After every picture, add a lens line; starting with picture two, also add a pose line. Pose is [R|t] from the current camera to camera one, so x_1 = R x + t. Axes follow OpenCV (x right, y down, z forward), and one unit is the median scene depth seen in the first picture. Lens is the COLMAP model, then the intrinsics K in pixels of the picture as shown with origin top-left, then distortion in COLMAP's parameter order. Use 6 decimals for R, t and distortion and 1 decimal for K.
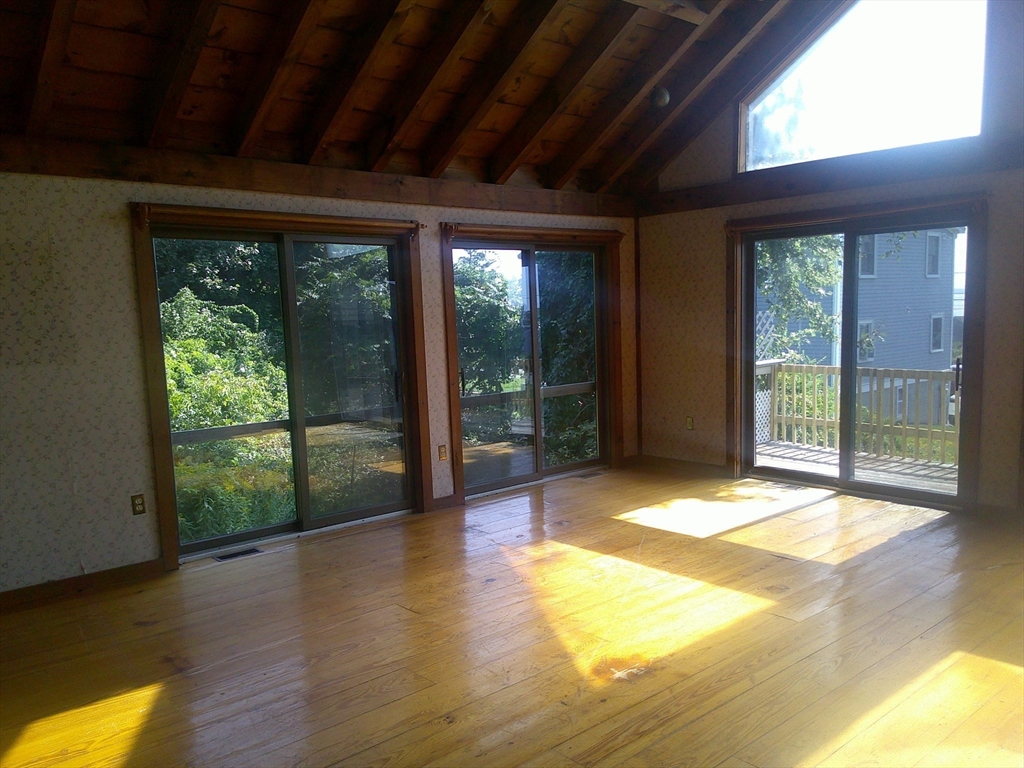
lens RADIAL K [[831.7, 0, 518.3], [0, 831.7, 411.5], [0, 0, 1]] dist [0.125027, -0.186629]
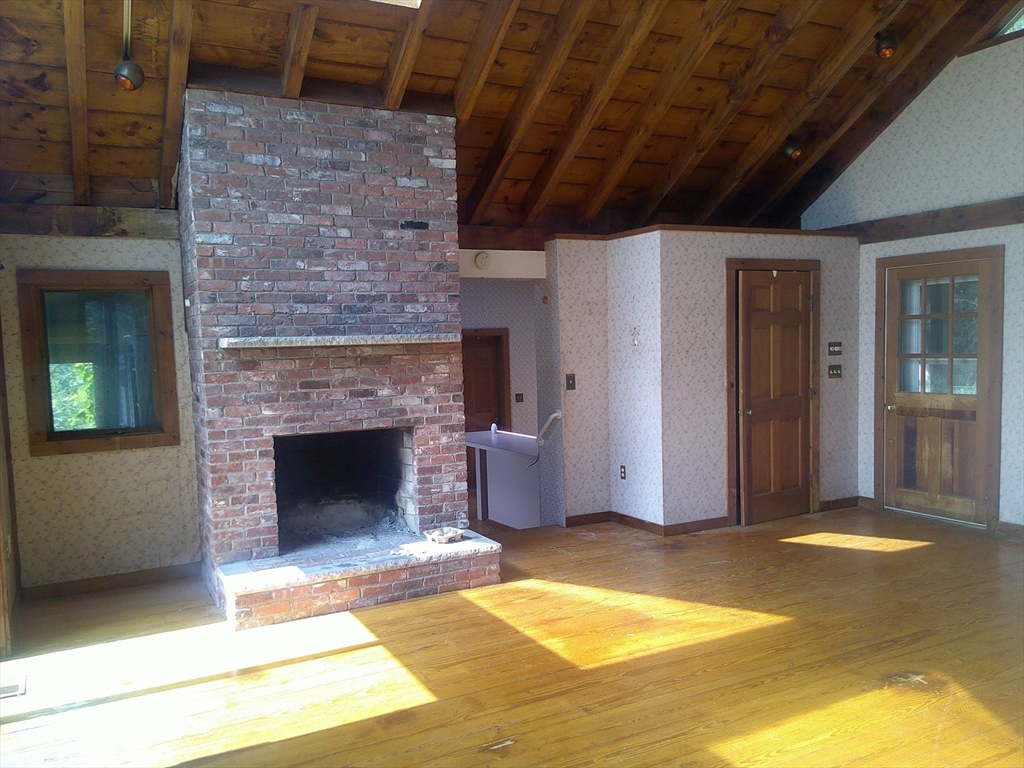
lens RADIAL K [[831.7, 0, 518.3], [0, 831.7, 411.5], [0, 0, 1]] dist [0.125027, -0.186629]
pose [[-0.970466, 0.037621, 0.238286, 0.324703], [0.085705, 0.977094, 0.194786, -0.258321], [-0.225500, 0.209456, -0.951461, 1.959962]]
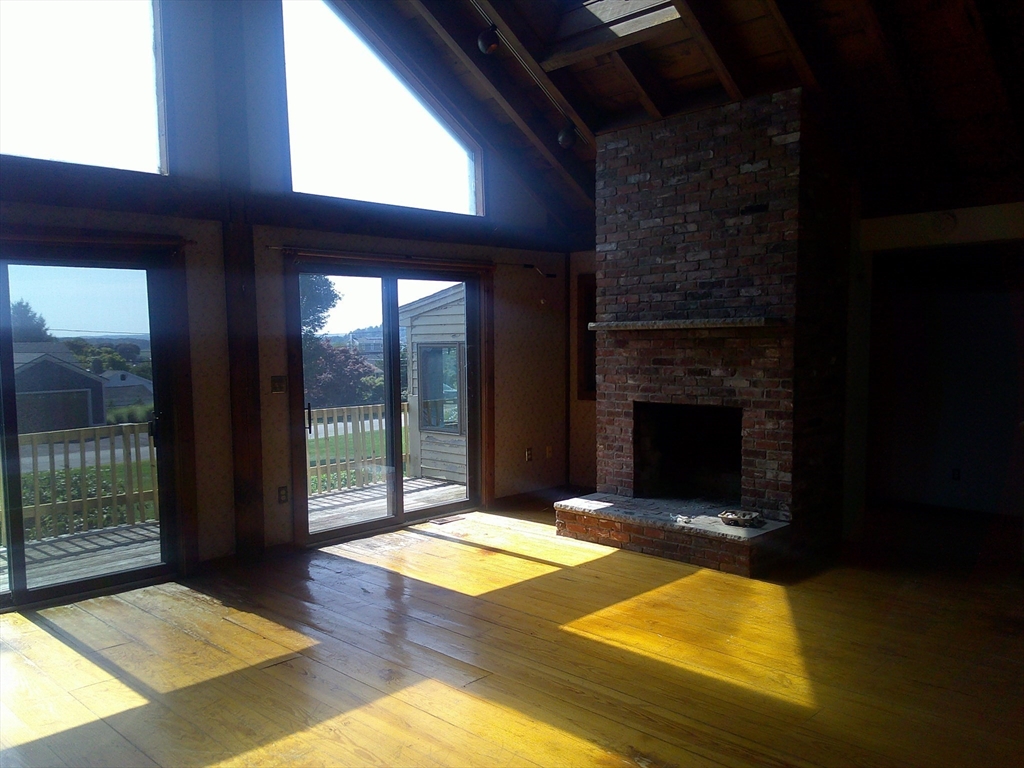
lens RADIAL K [[831.7, 0, 518.3], [0, 831.7, 411.5], [0, 0, 1]] dist [0.125027, -0.186629]
pose [[-0.065159, -0.060436, 0.996043, -0.650625], [0.141308, 0.987547, 0.069165, -0.113948], [-0.987819, 0.145256, -0.055808, 1.069554]]
